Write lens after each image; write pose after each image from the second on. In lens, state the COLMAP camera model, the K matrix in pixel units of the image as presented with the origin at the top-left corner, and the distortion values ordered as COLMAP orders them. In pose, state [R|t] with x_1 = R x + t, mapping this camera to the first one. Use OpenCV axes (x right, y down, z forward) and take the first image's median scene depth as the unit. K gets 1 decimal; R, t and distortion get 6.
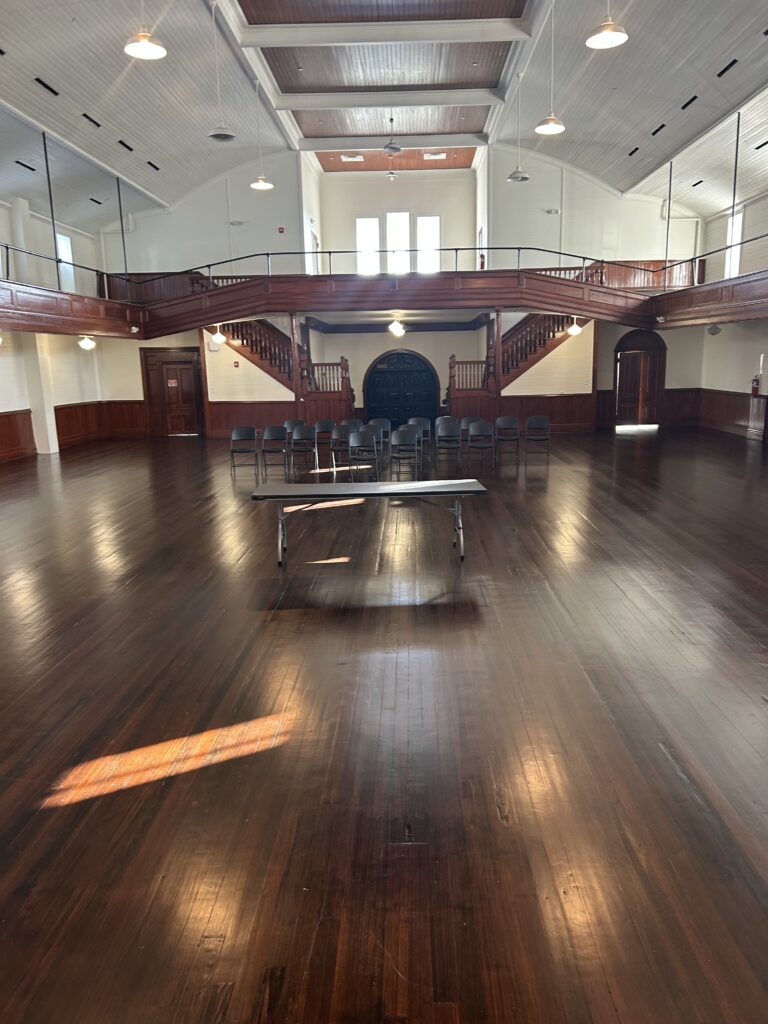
lens RADIAL K [[726.8, 0, 394.7], [0, 726.8, 512.8], [0, 0, 1]] dist [0.028235, -0.020784]
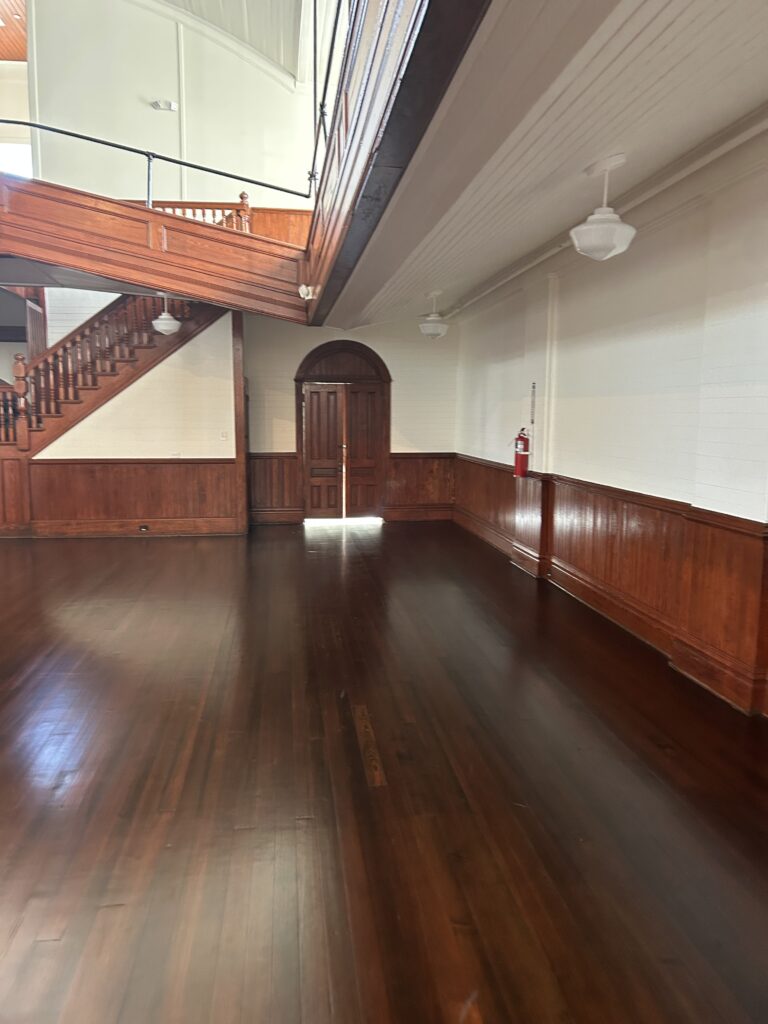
lens RADIAL K [[765.4, 0, 375.8], [0, 765.4, 510.7], [0, 0, 1]] dist [0.034280, -0.043396]
pose [[0.988963, 0.008827, 0.147896, 0.419927], [0.003955, 0.996295, -0.085914, -0.121104], [-0.148107, 0.085551, 0.985264, 0.690673]]
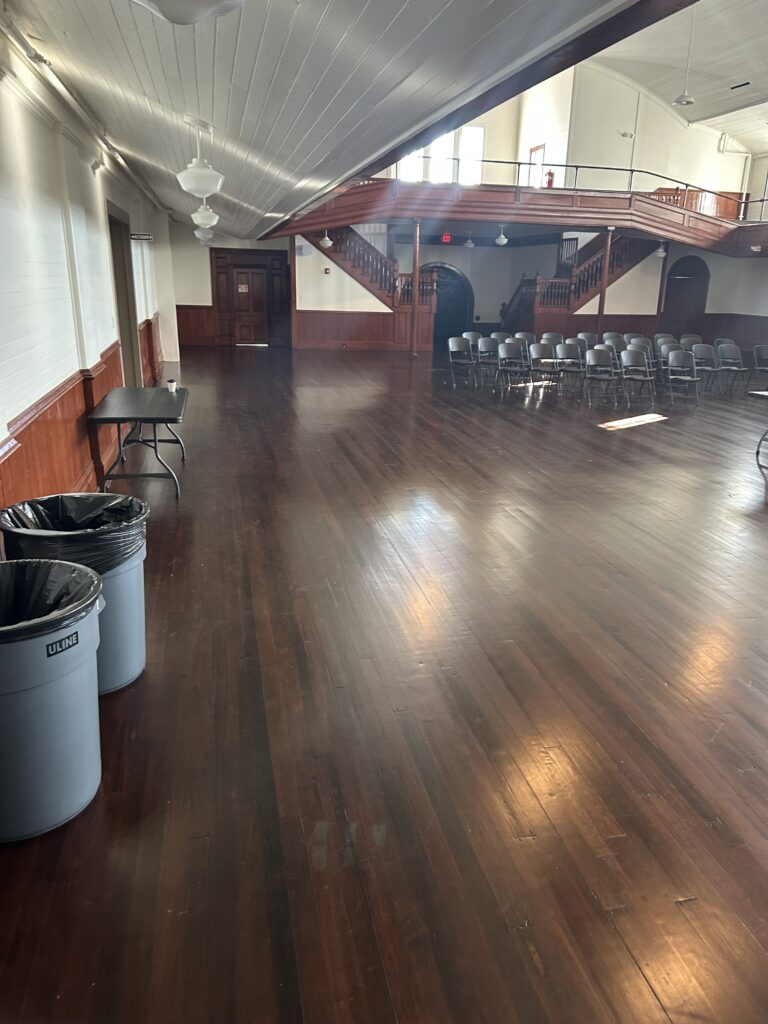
lens RADIAL K [[765.4, 0, 393.5], [0, 765.4, 510.6], [0, 0, 1]] dist [0.034280, -0.043396]
pose [[0.969181, -0.028246, 0.244727, -0.568976], [0.005633, 0.995686, 0.092614, 0.023707], [-0.246287, -0.088381, 0.965159, -0.031325]]
